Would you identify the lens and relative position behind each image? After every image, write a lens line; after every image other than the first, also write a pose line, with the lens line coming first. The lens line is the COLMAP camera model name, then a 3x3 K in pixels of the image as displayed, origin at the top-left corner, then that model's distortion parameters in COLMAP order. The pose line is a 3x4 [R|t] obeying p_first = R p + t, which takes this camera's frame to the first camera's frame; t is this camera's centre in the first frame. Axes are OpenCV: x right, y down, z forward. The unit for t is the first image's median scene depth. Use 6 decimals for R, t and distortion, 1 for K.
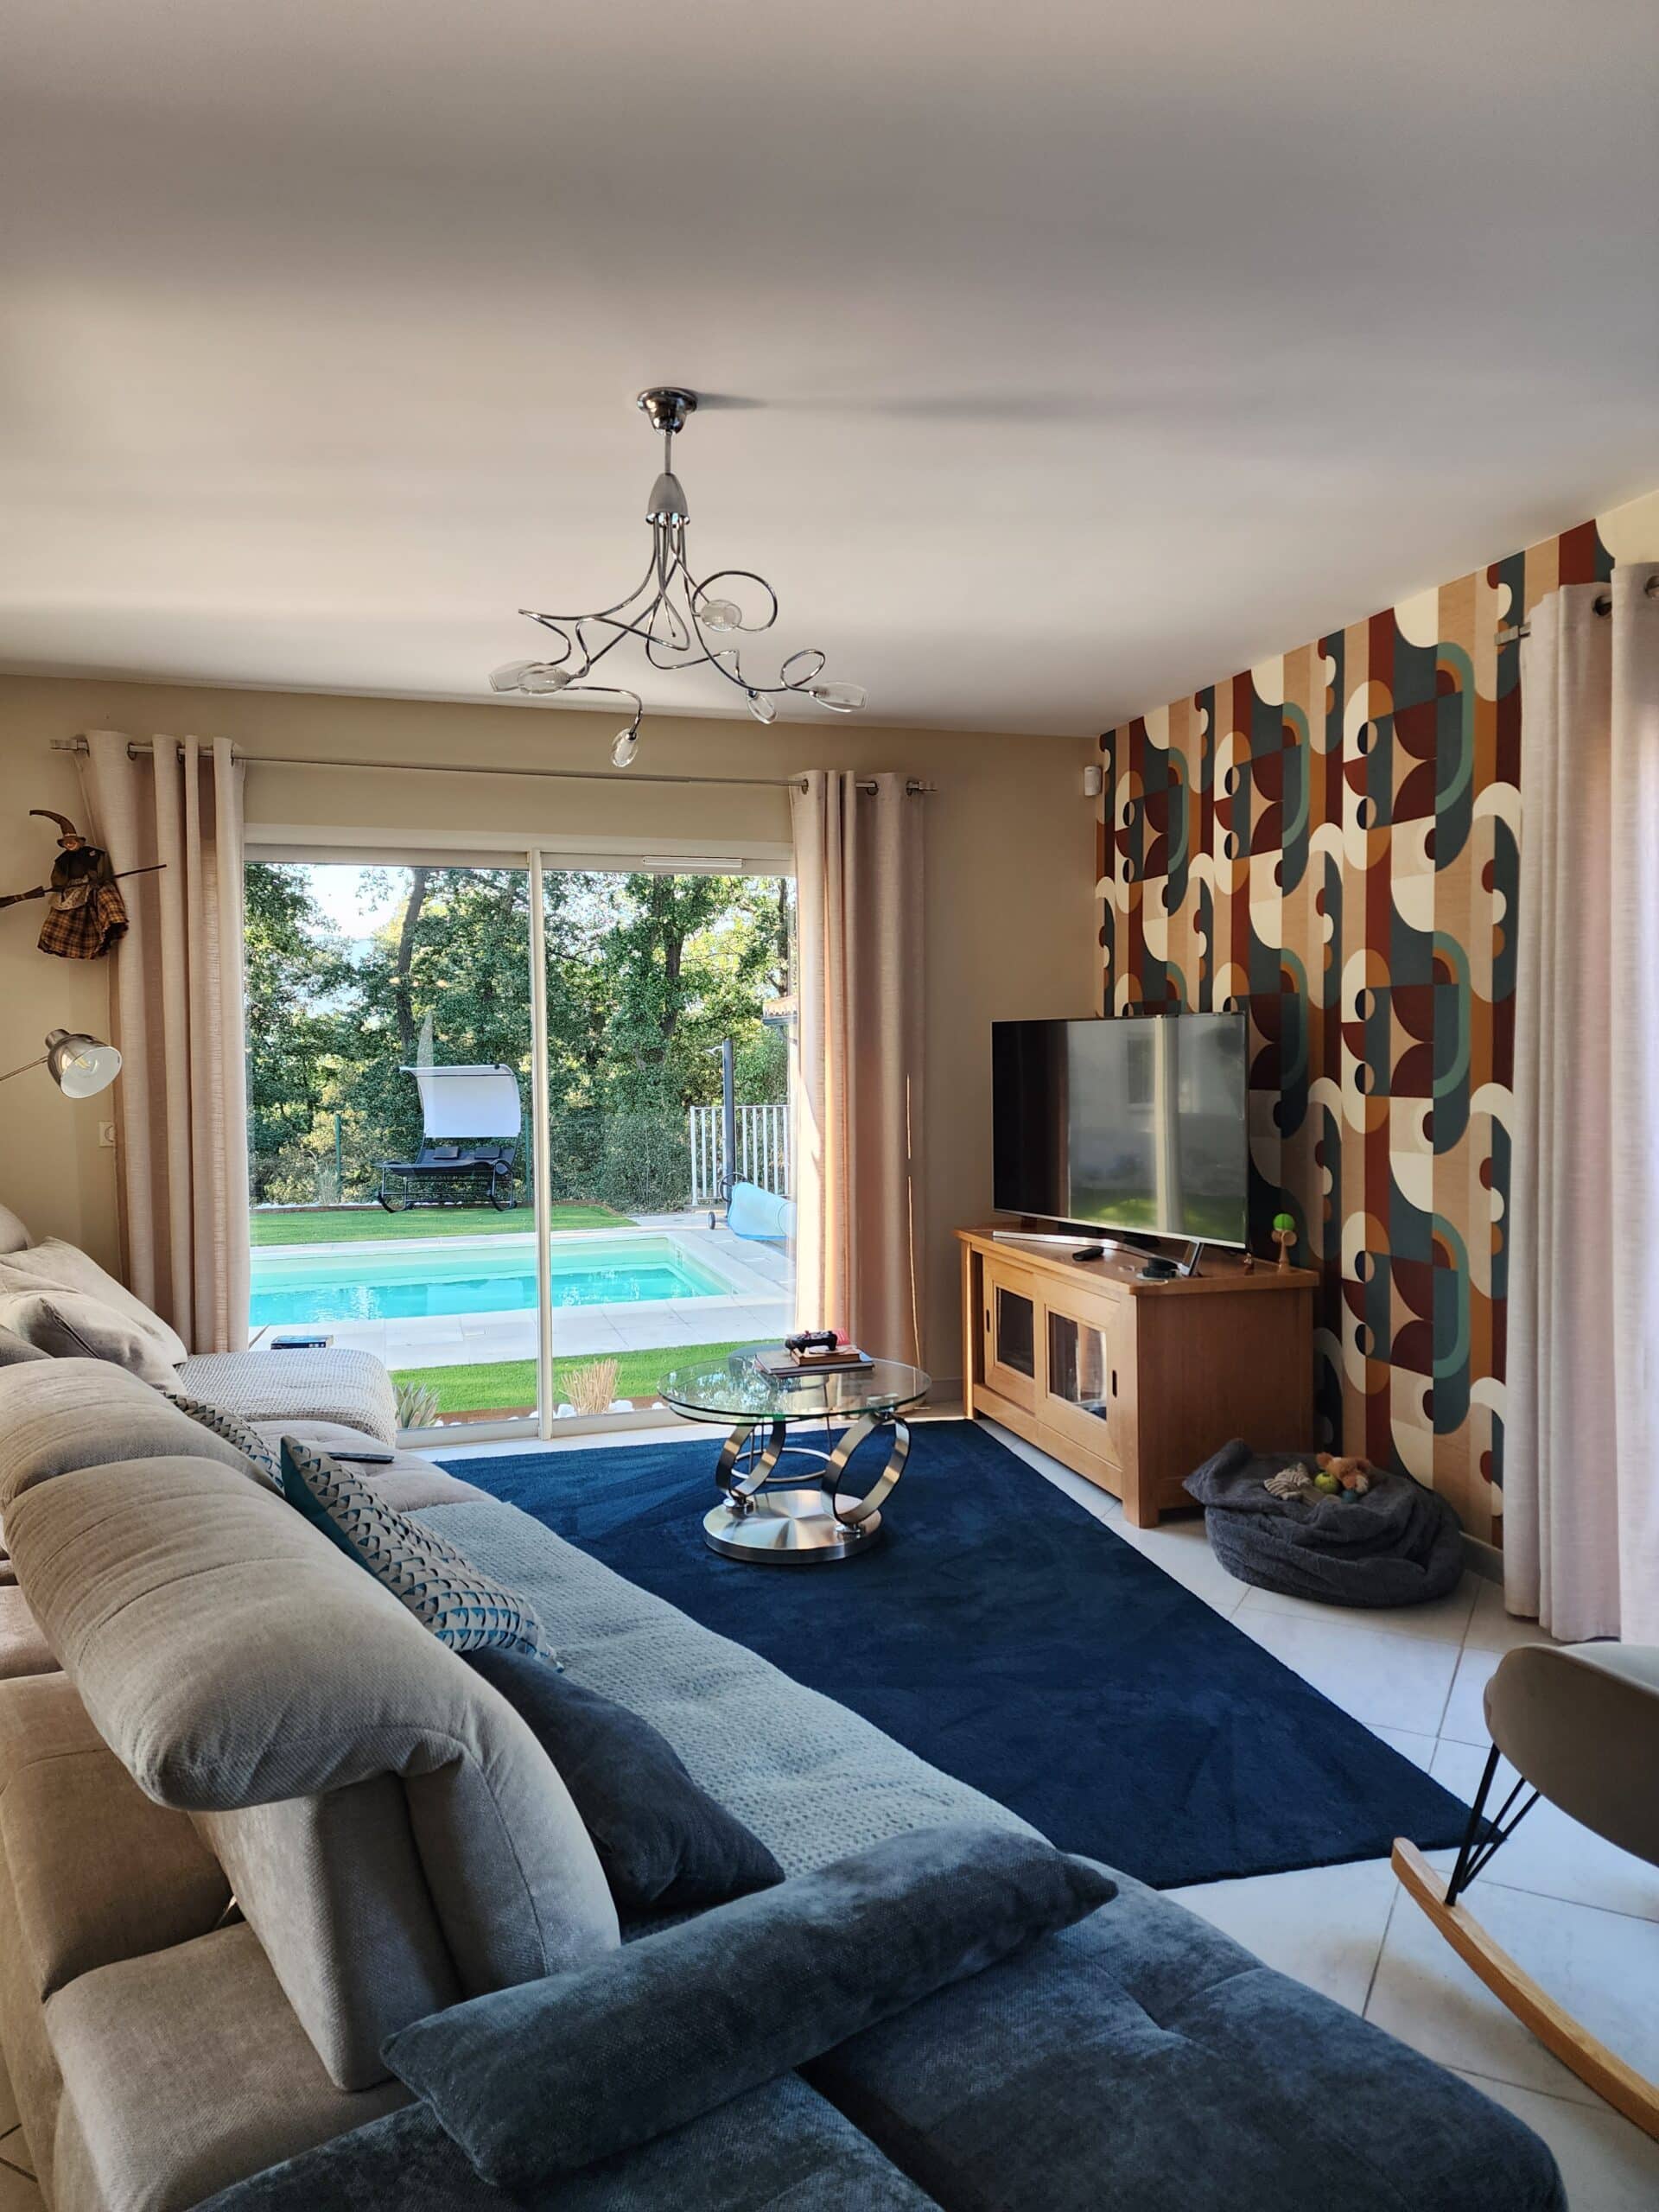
lens RADIAL K [[1456.4, 0, 829.7], [0, 1456.4, 1103.9], [0, 0, 1]] dist [0.059954, -0.041441]
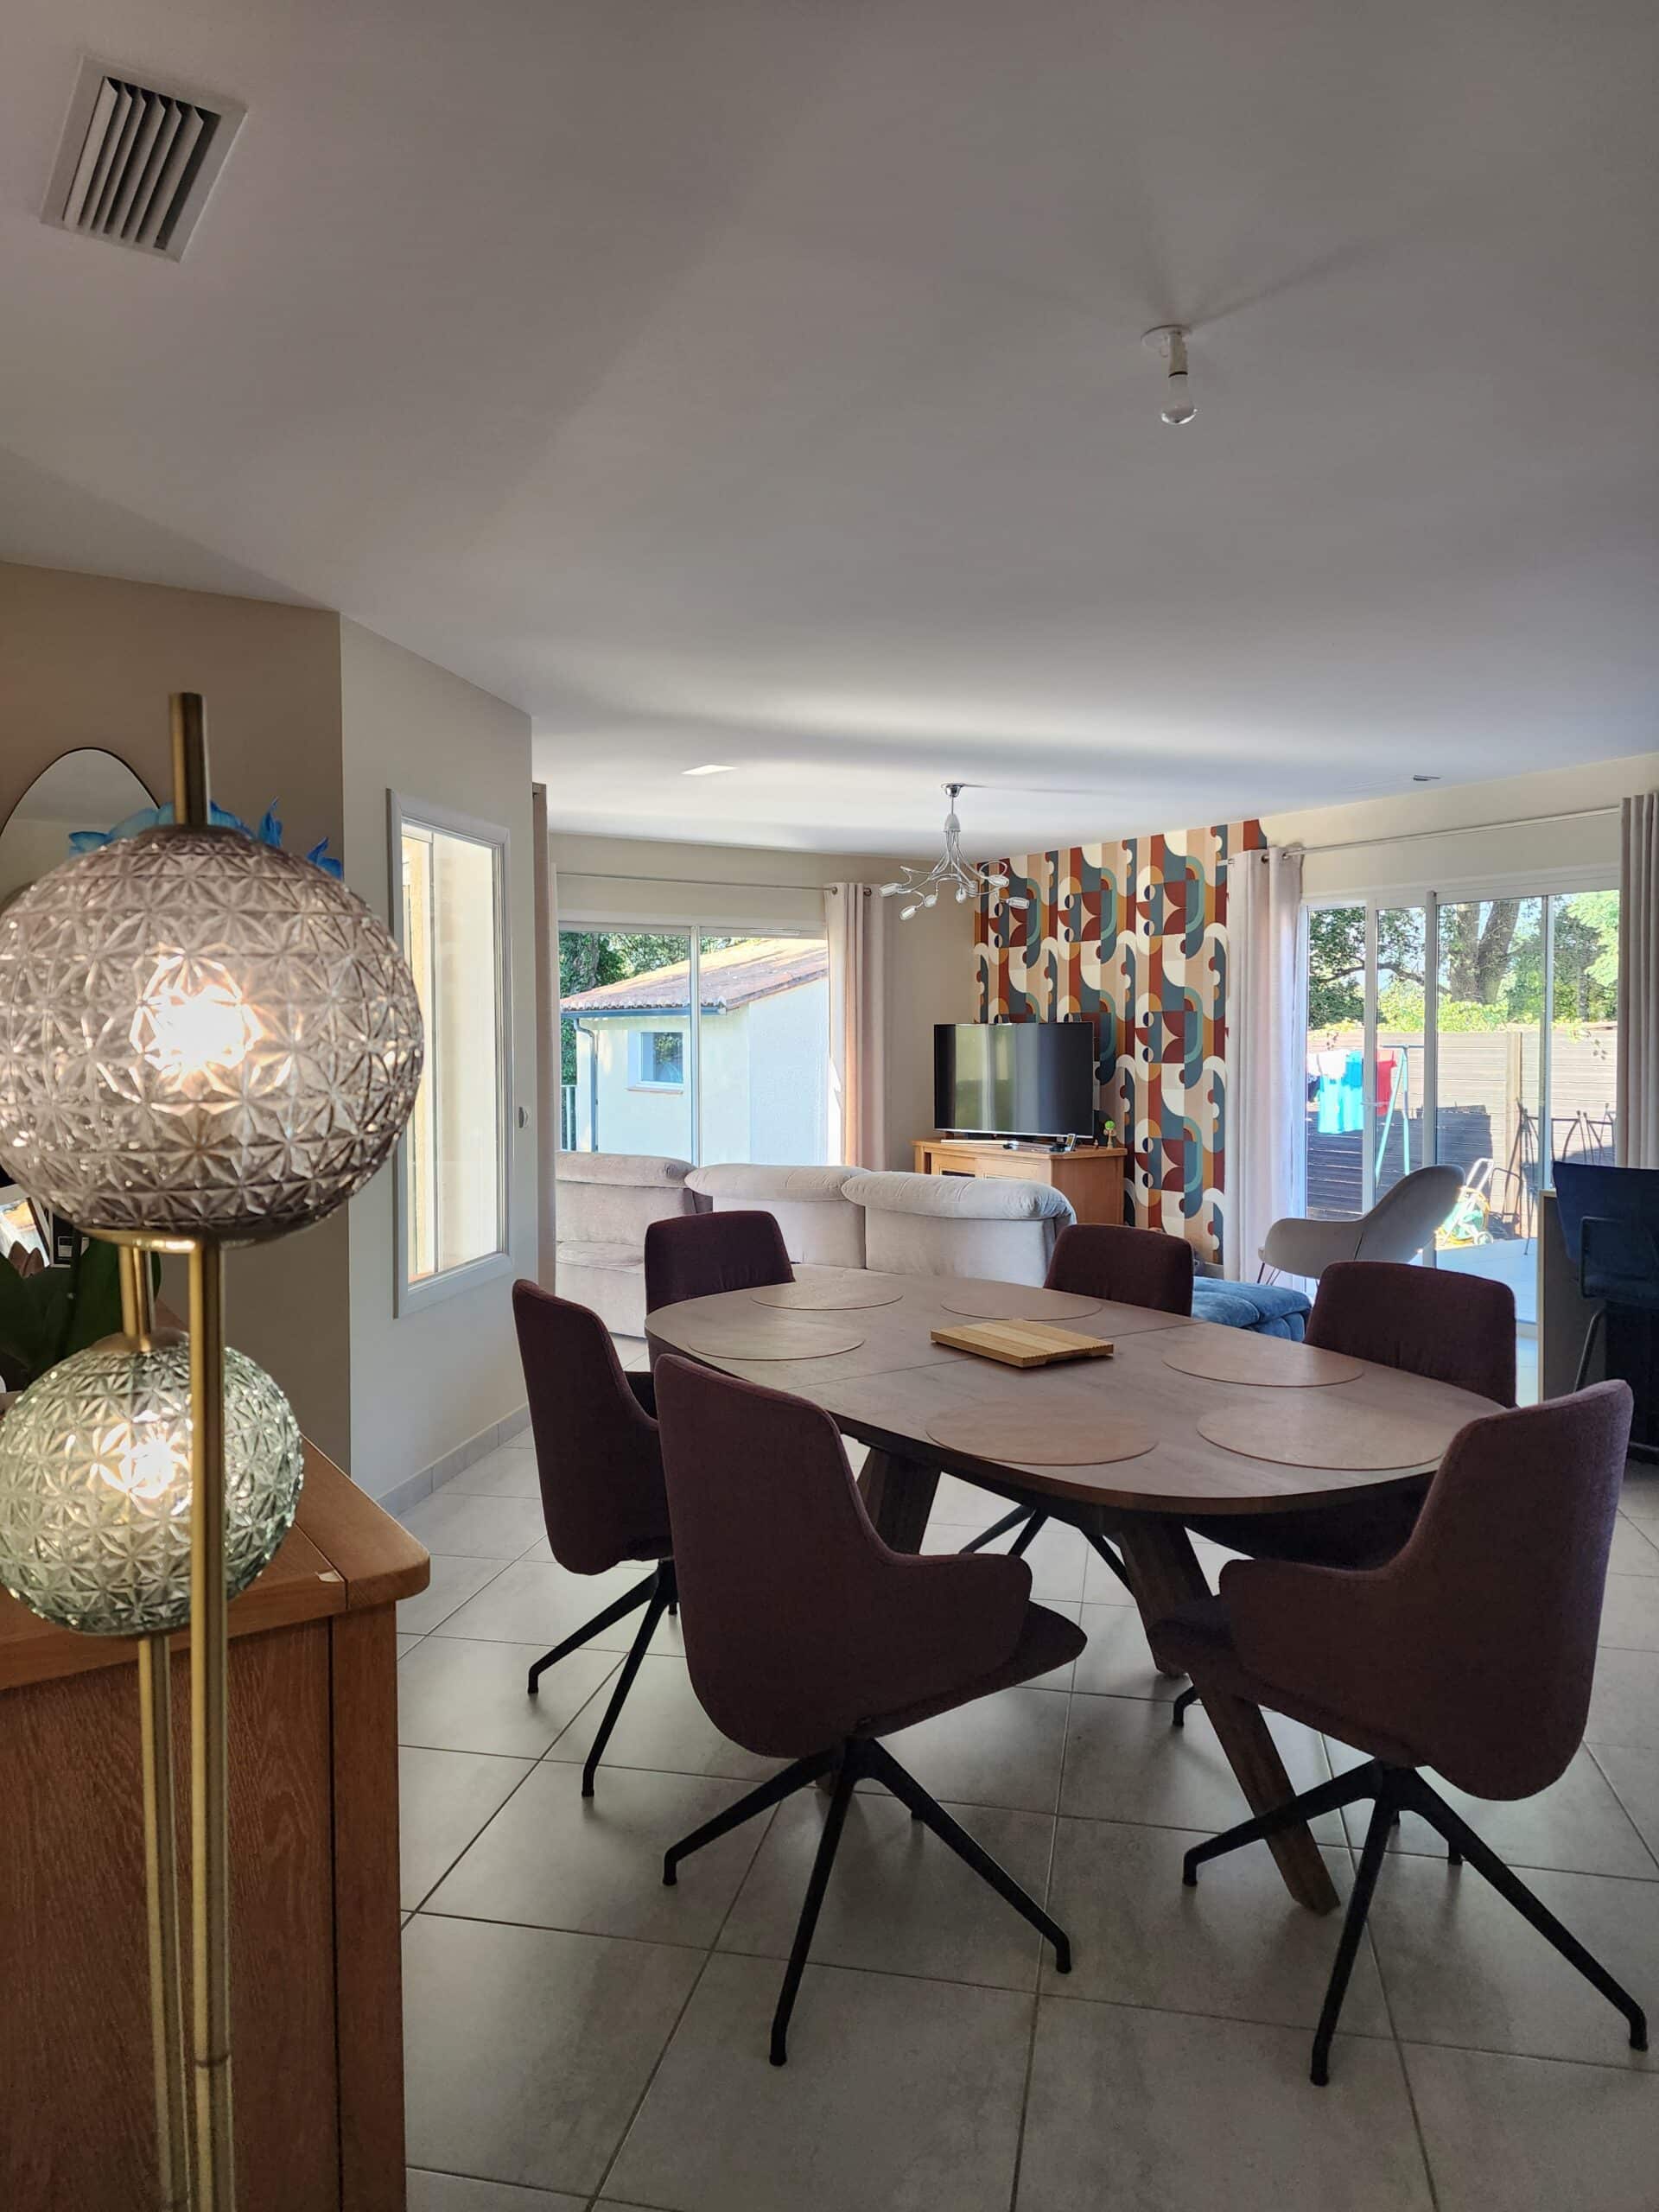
lens RADIAL K [[1456.4, 0, 785.9], [0, 1456.4, 1092.0], [0, 0, 1]] dist [0.059954, -0.041441]
pose [[0.966305, -0.003772, 0.257374, -0.646102], [0.004231, 0.999990, -0.001229, 0.034827], [-0.257367, 0.002277, 0.966311, -0.845716]]
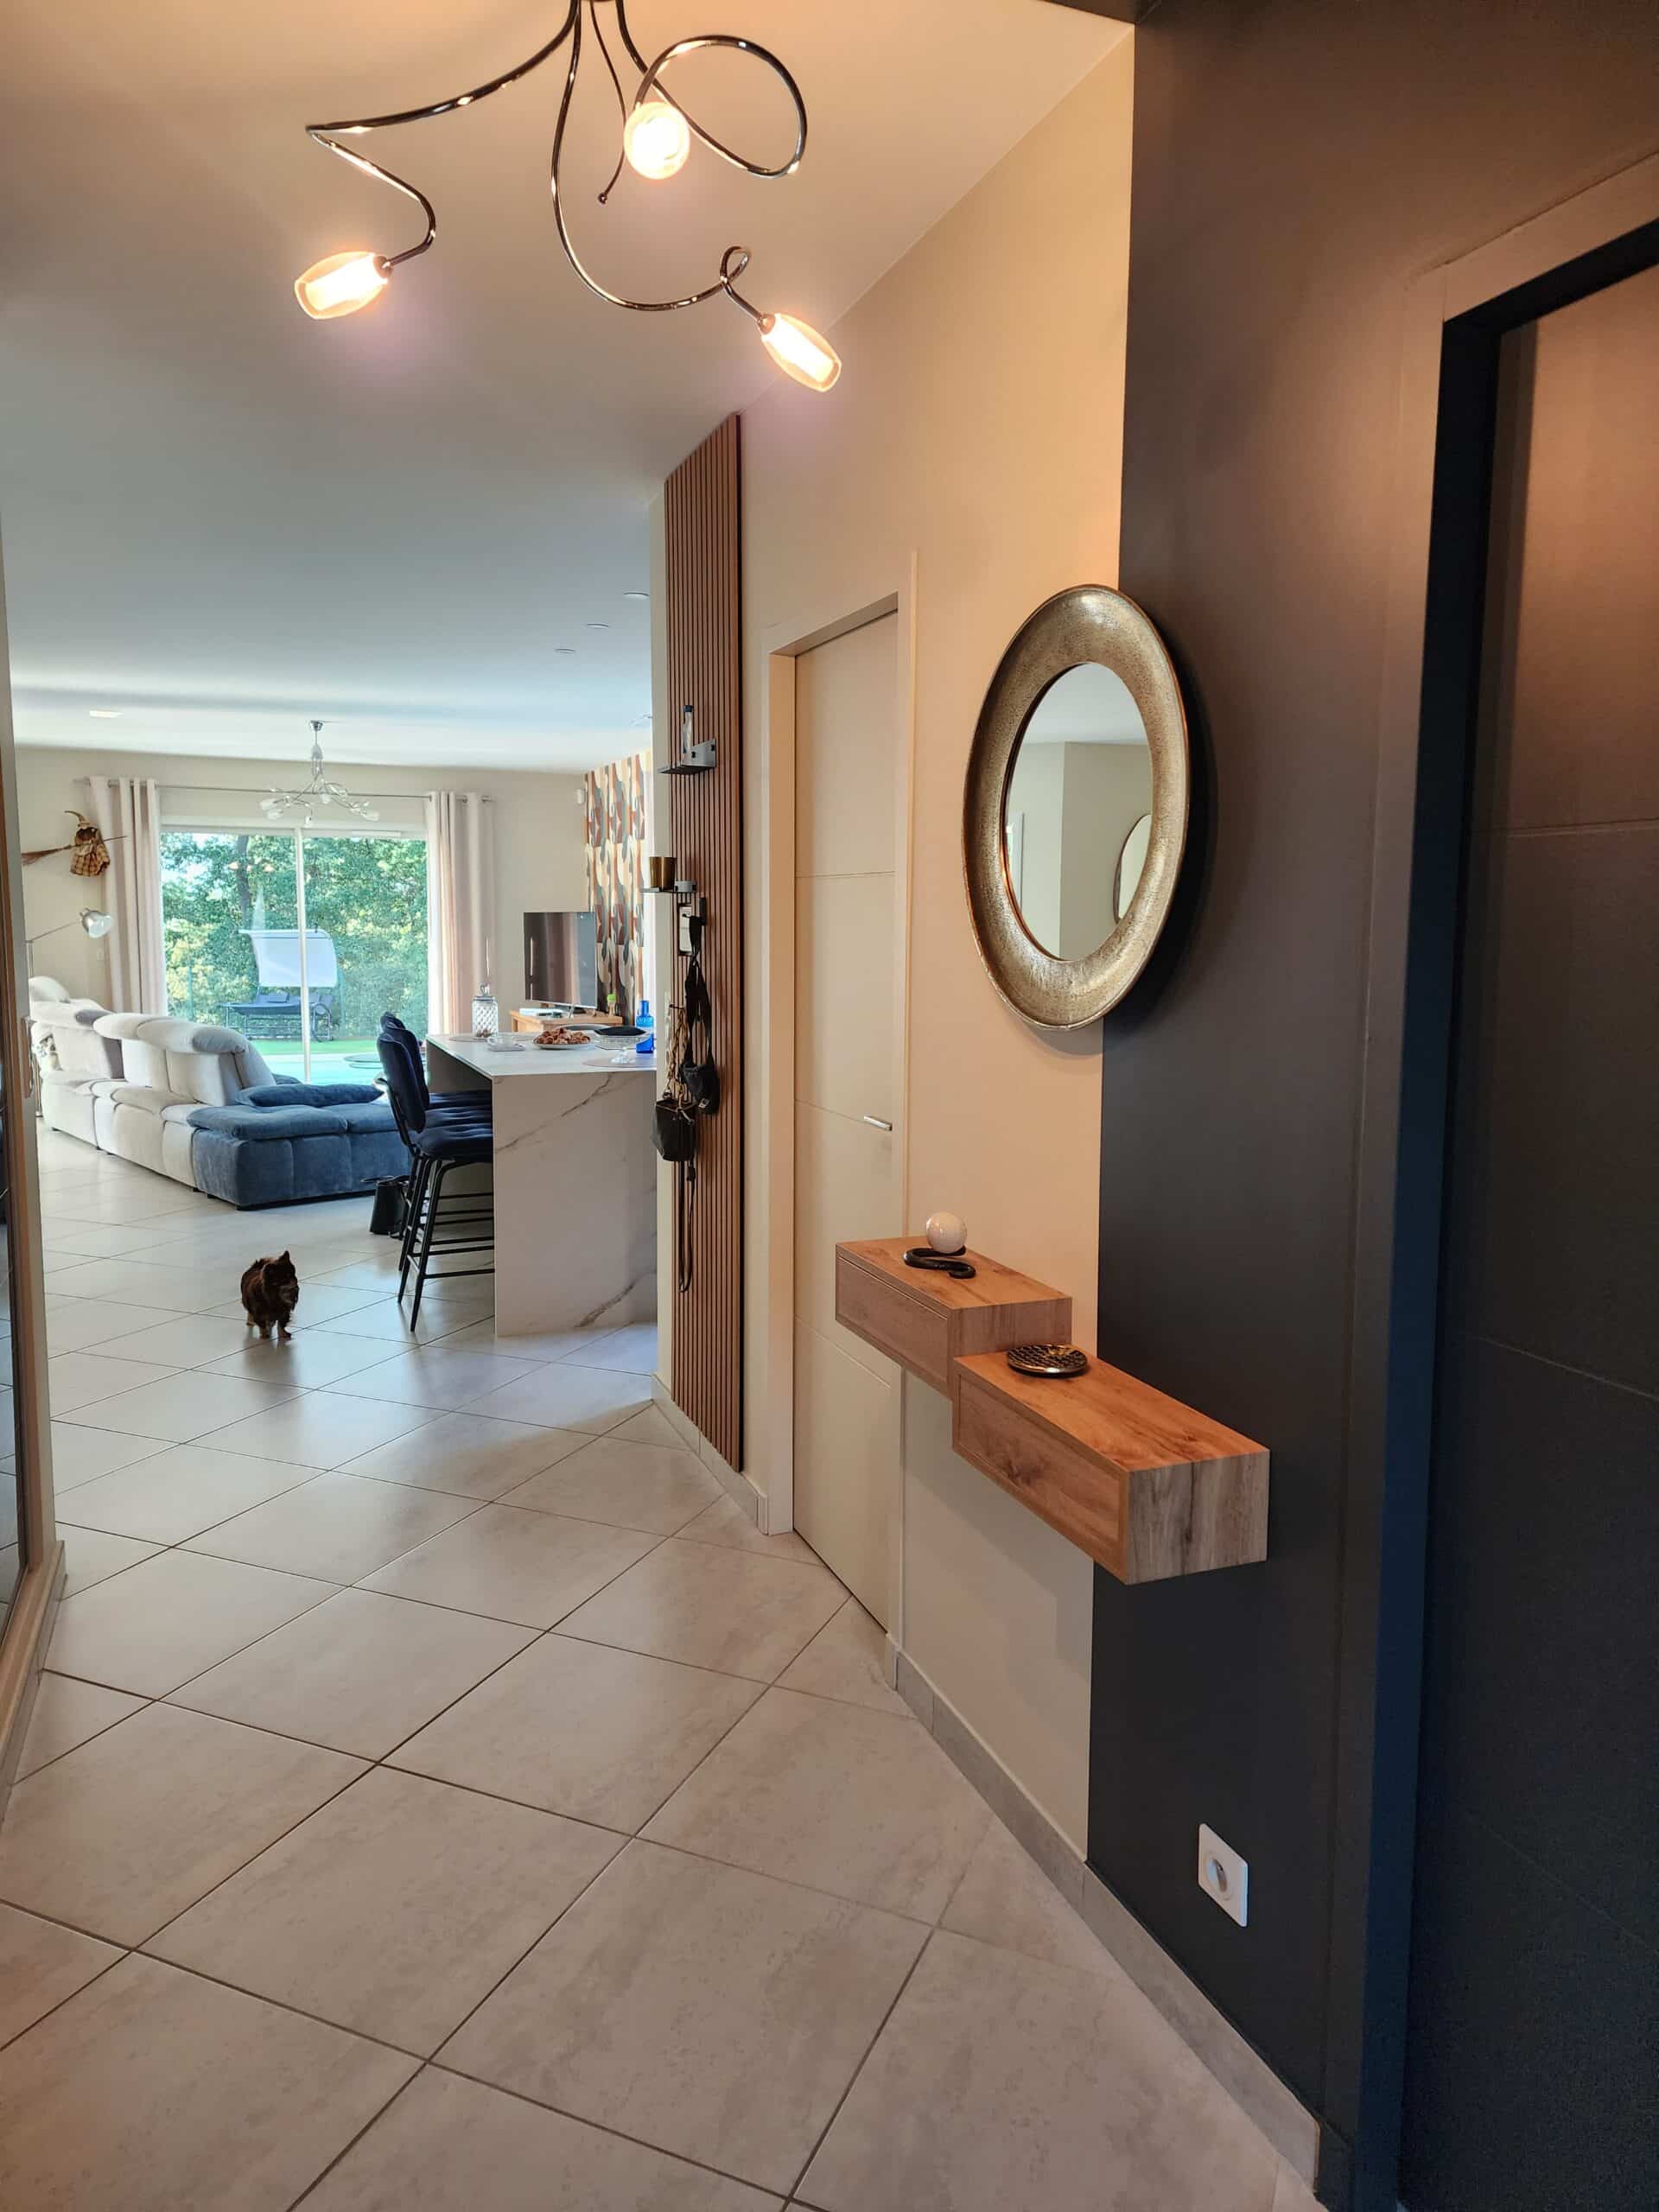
lens RADIAL K [[1456.4, 0, 819.0], [0, 1456.4, 1082.2], [0, 0, 1]] dist [0.059954, -0.041441]
pose [[0.996088, 0.009749, 0.087831, 0.440221], [-0.015909, 0.997441, 0.069708, 0.043588], [-0.086927, -0.070832, 0.993693, -1.457500]]
